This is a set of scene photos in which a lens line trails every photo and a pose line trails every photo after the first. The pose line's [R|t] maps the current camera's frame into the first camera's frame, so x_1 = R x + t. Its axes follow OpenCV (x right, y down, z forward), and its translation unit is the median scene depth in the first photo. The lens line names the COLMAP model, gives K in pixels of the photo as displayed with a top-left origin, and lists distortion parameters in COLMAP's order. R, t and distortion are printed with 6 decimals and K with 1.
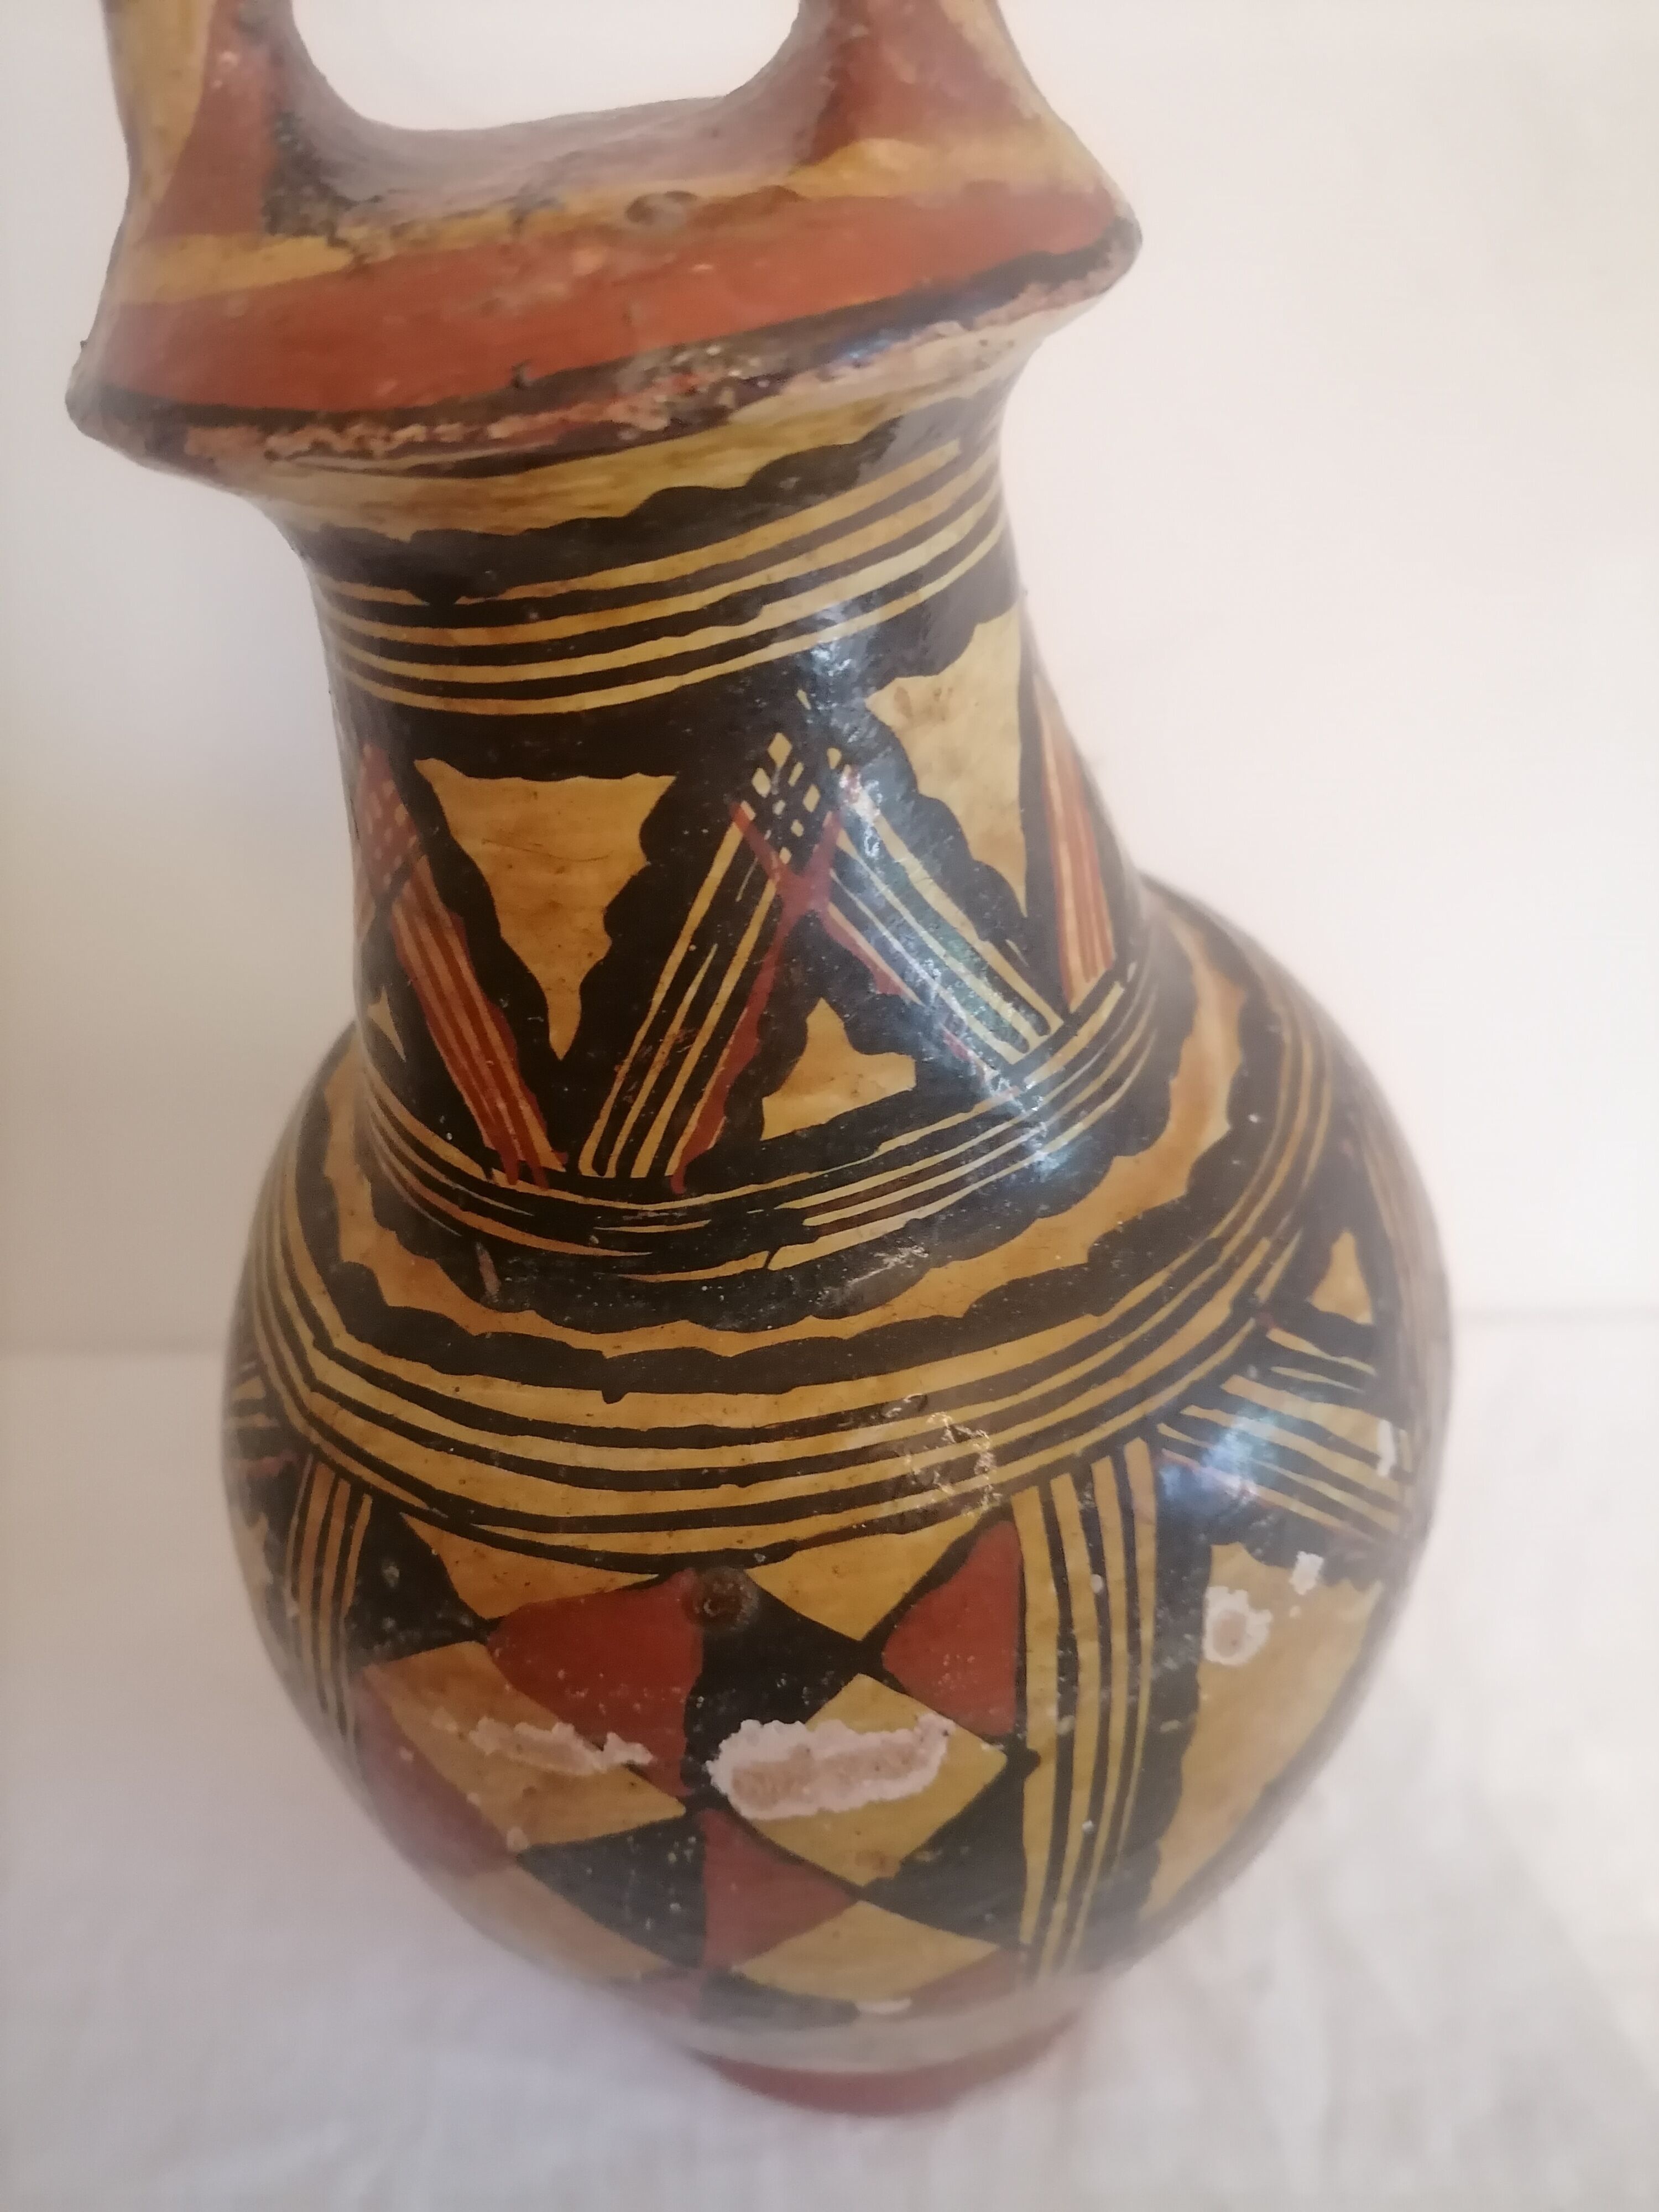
lens RADIAL K [[1700.6, 0, 815.1], [0, 1700.6, 1108.2], [0, 0, 1]] dist [0.014543, -0.031608]
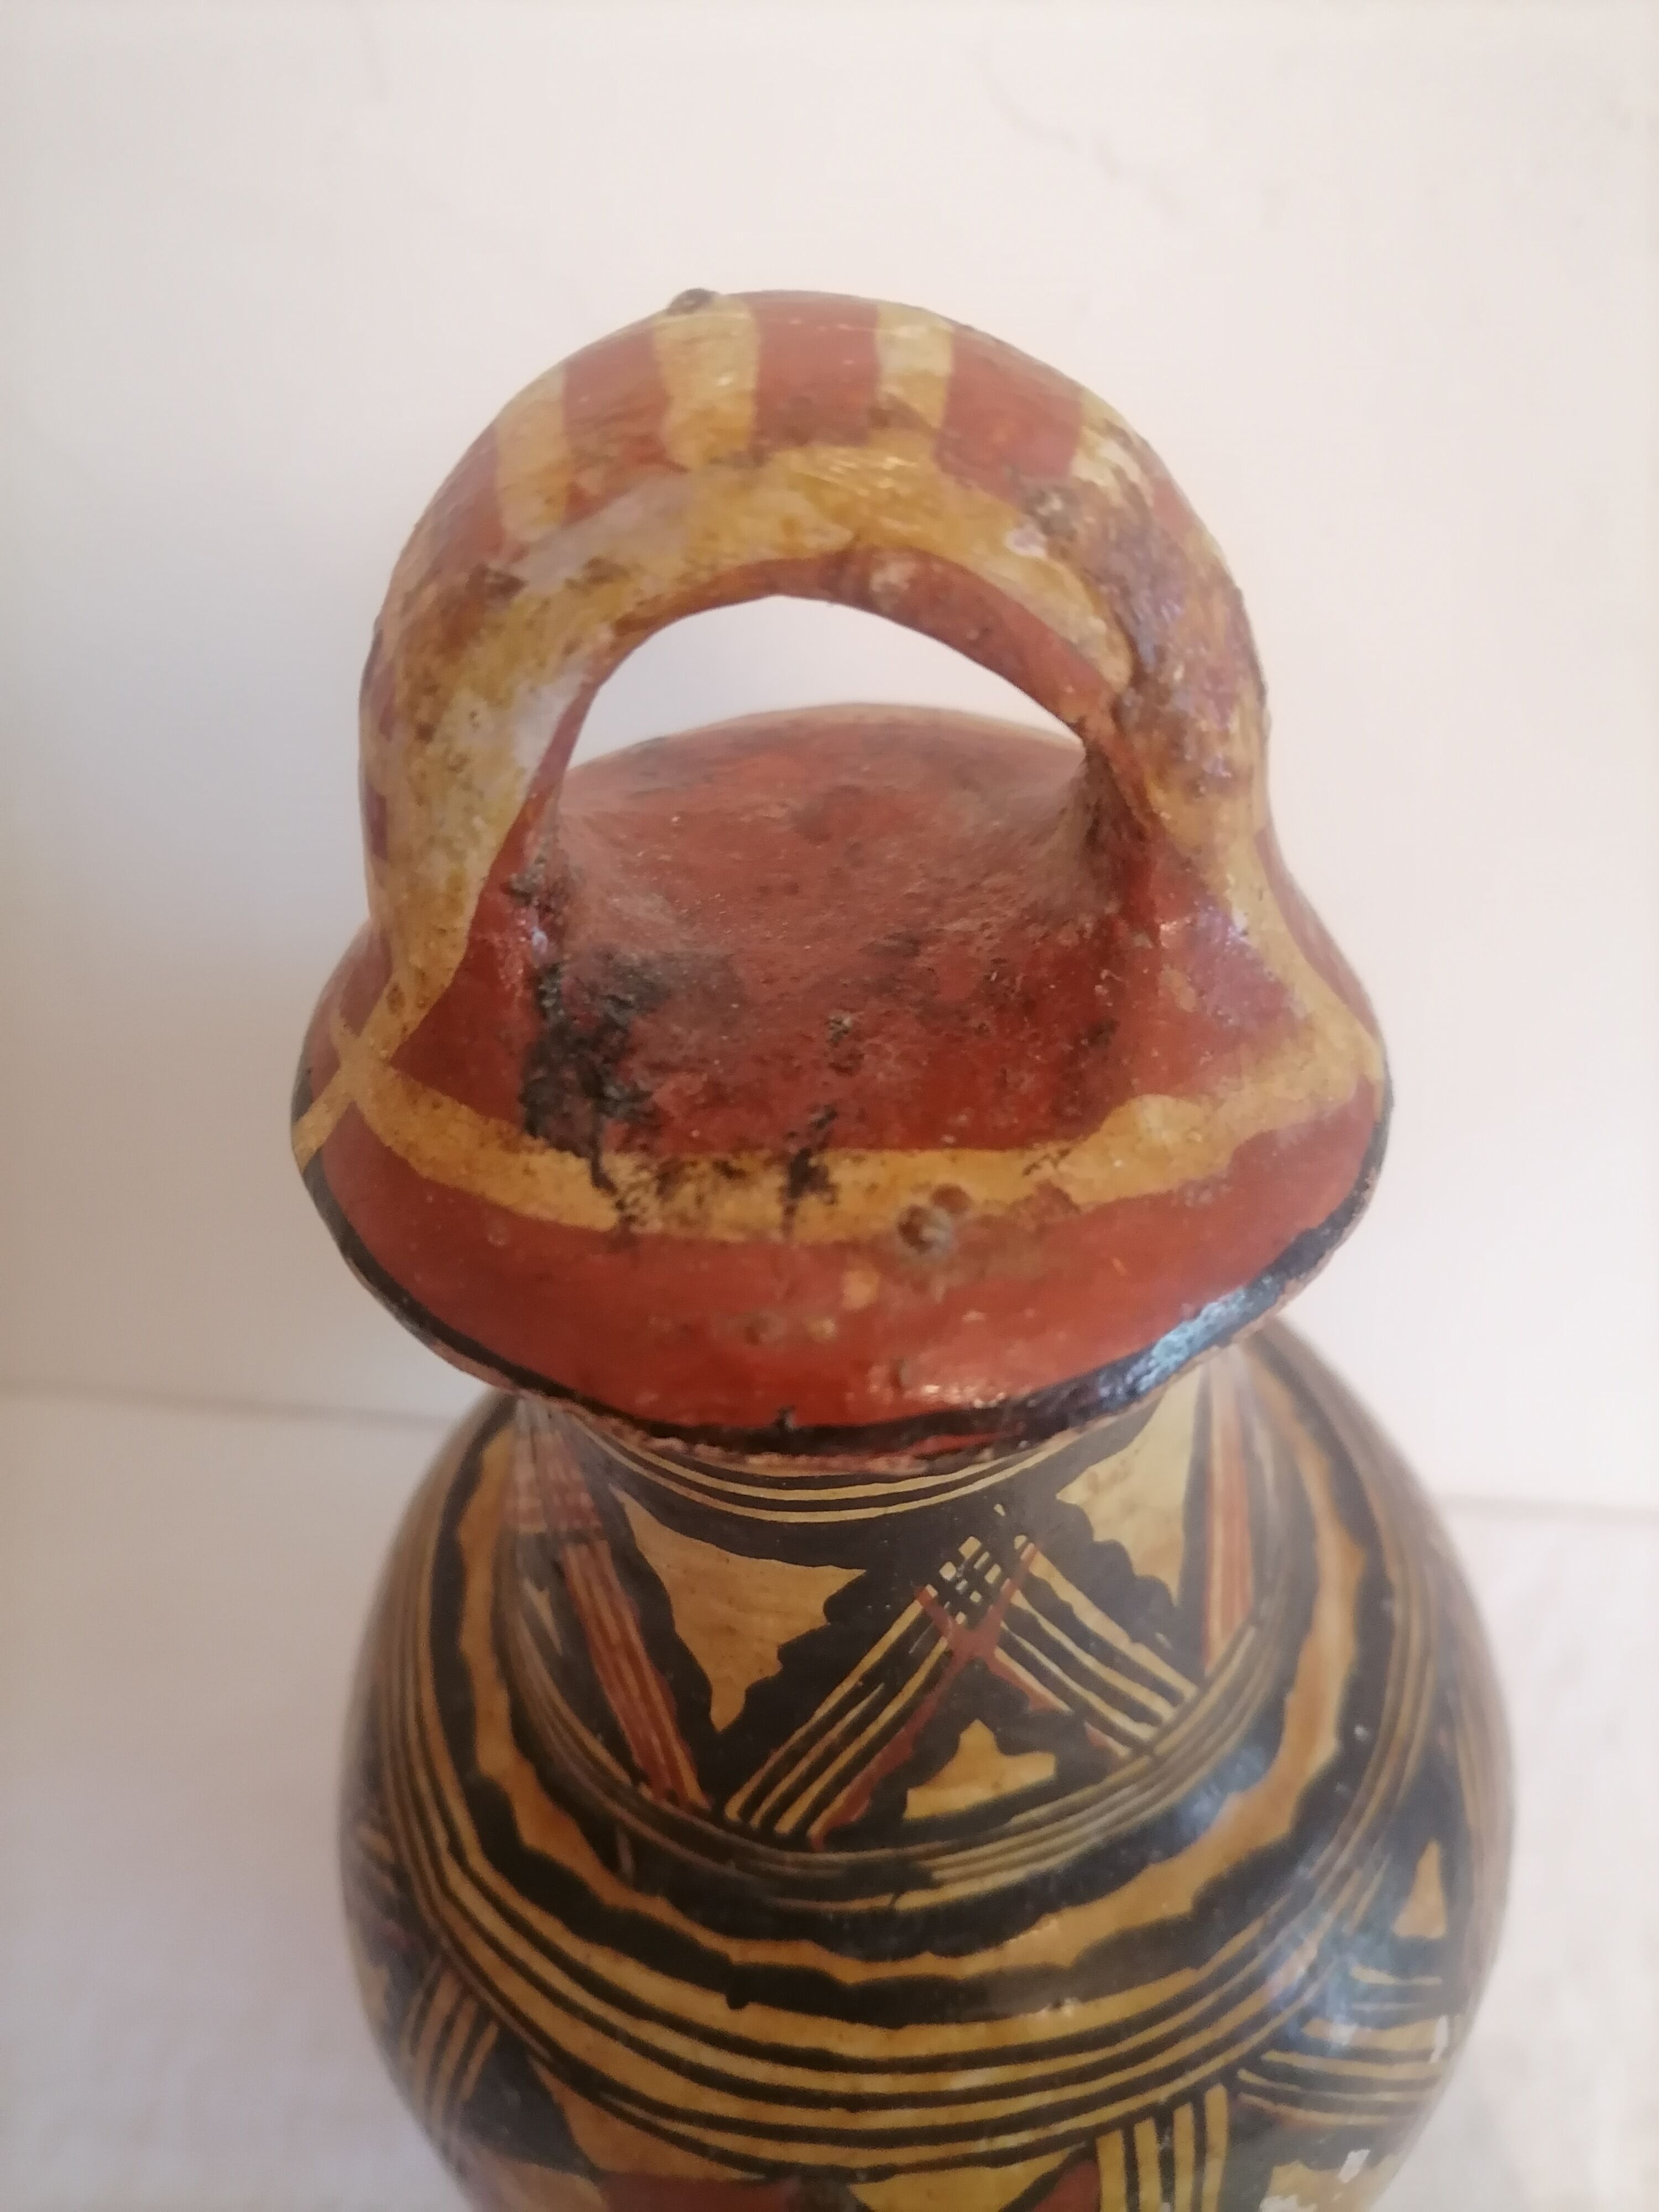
lens RADIAL K [[1700.6, 0, 836.2], [0, 1700.6, 1111.3], [0, 0, 1]] dist [0.014543, -0.031608]
pose [[0.995153, 0.098038, 0.007705, -0.122148], [-0.098169, 0.985727, 0.136769, -0.546563], [0.005814, -0.136863, 0.990573, 0.019658]]
